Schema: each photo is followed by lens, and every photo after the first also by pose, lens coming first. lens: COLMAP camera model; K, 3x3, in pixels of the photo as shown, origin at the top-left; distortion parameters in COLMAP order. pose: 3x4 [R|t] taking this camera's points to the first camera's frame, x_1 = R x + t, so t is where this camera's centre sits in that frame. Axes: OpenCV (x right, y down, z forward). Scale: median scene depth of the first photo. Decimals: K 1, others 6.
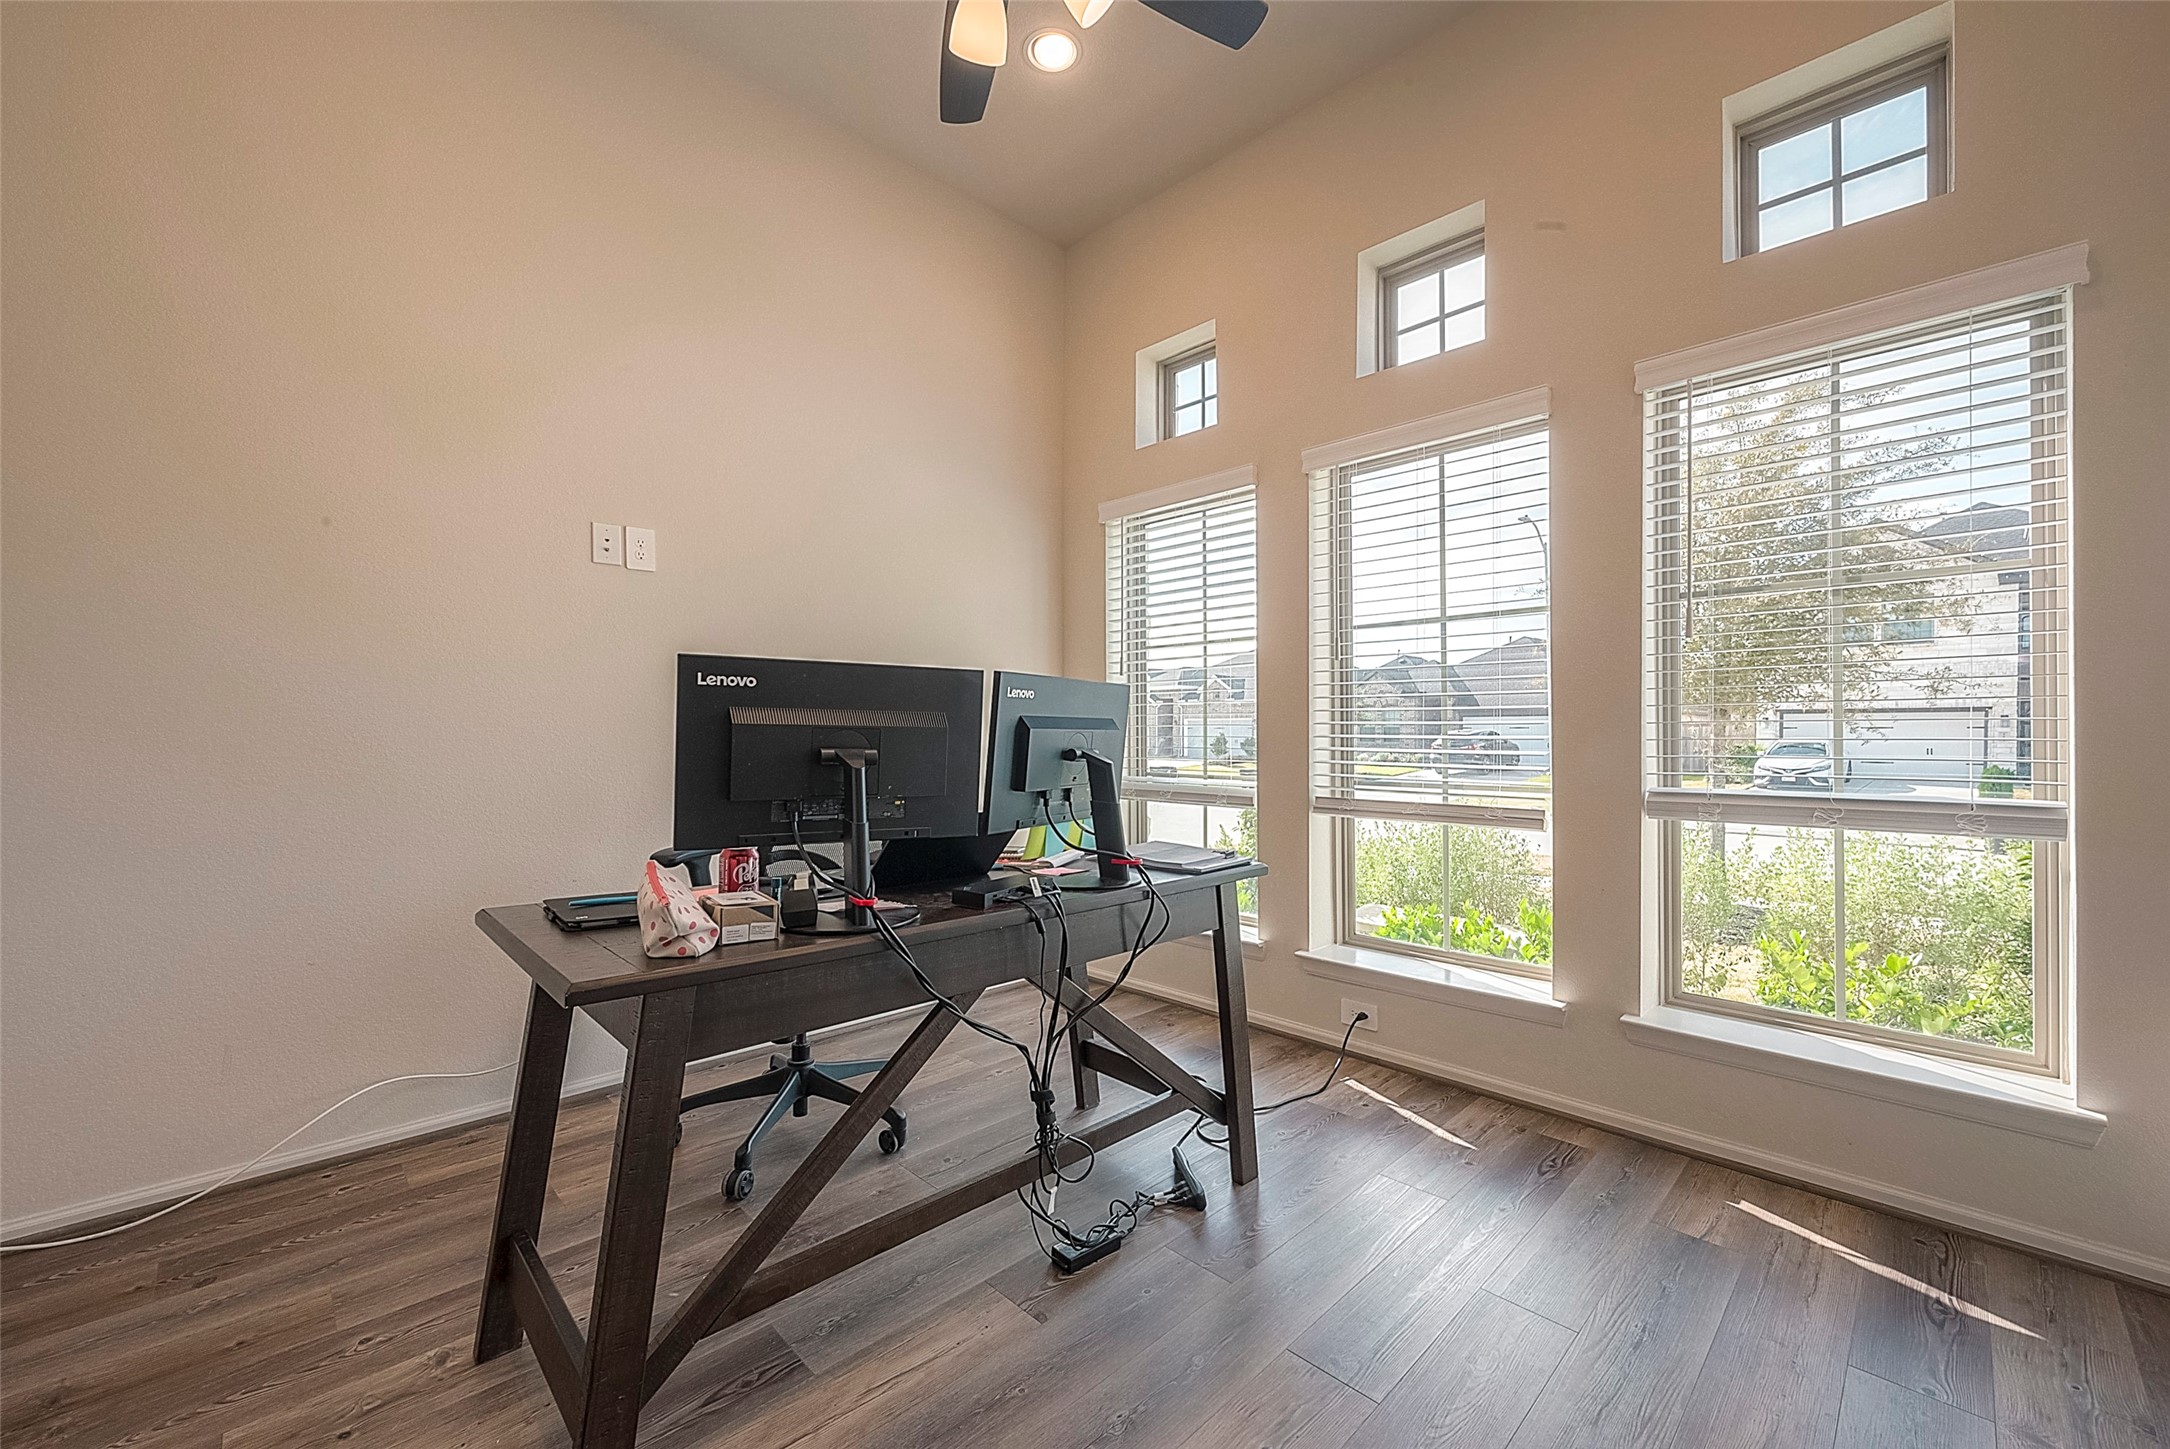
lens RADIAL K [[861.2, 0, 1092.7], [0, 861.2, 725.1], [0, 0, 1]] dist [-0.006057, 0.001007]
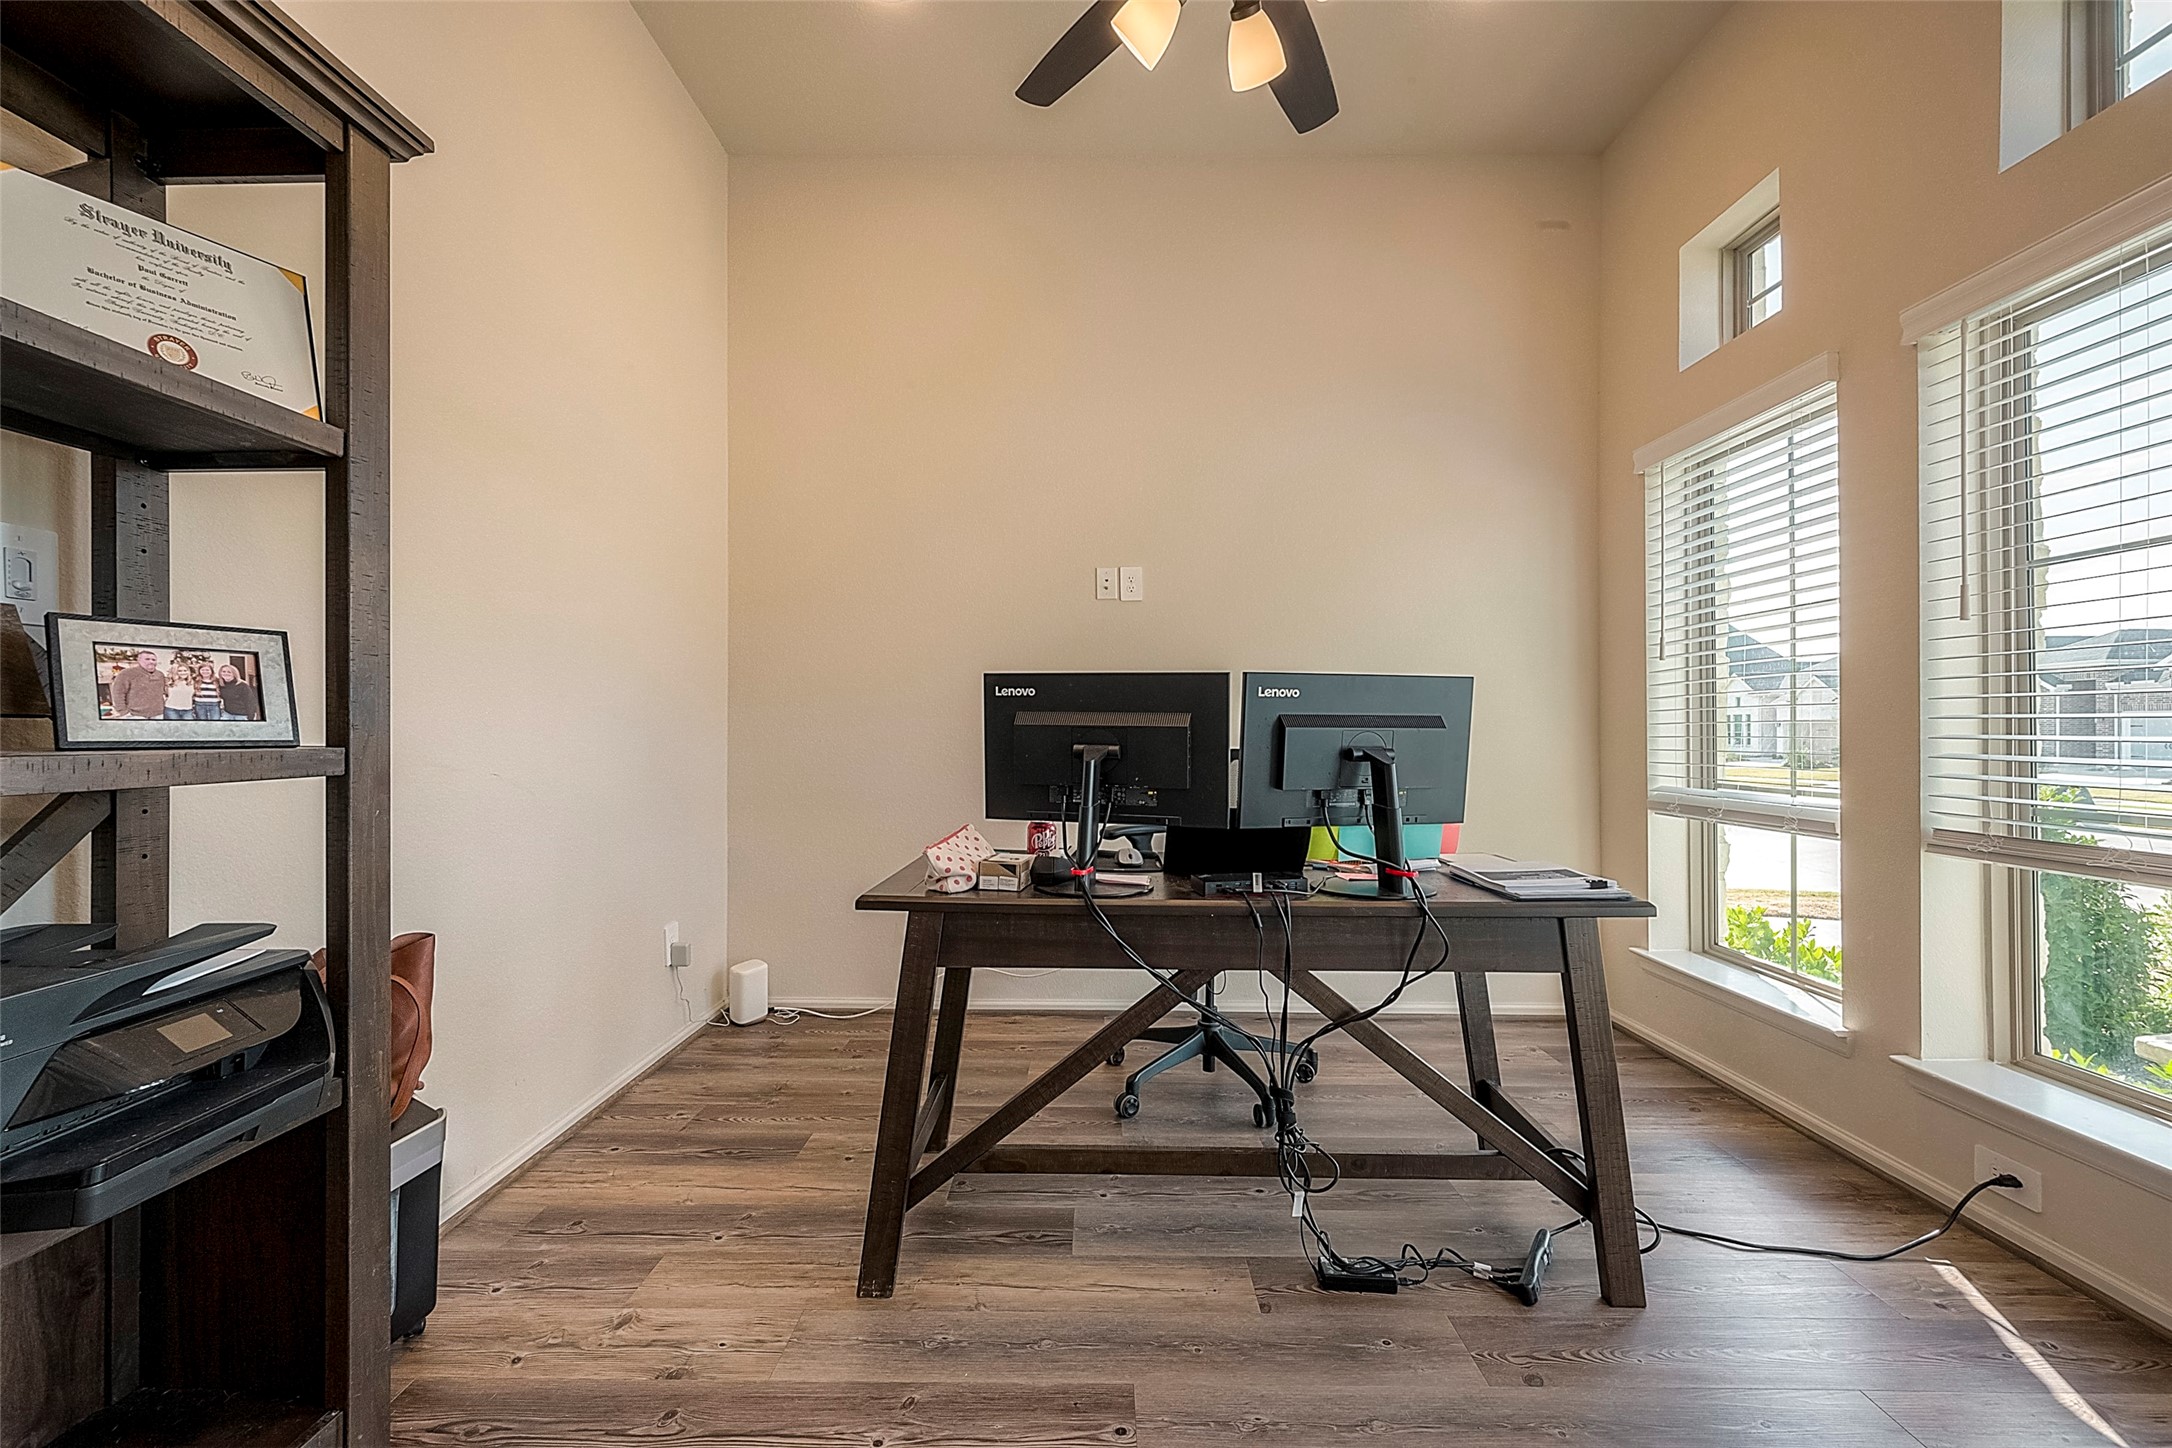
lens RADIAL K [[862.0, 0, 1087.8], [0, 862.0, 725.1], [0, 0, 1]] dist [-0.006057, 0.001007]
pose [[0.701902, -0.004175, -0.712262, 0.379895], [0.005152, 0.999986, -0.000785, 0.000347], [0.712255, -0.003119, 0.701914, 0.102342]]
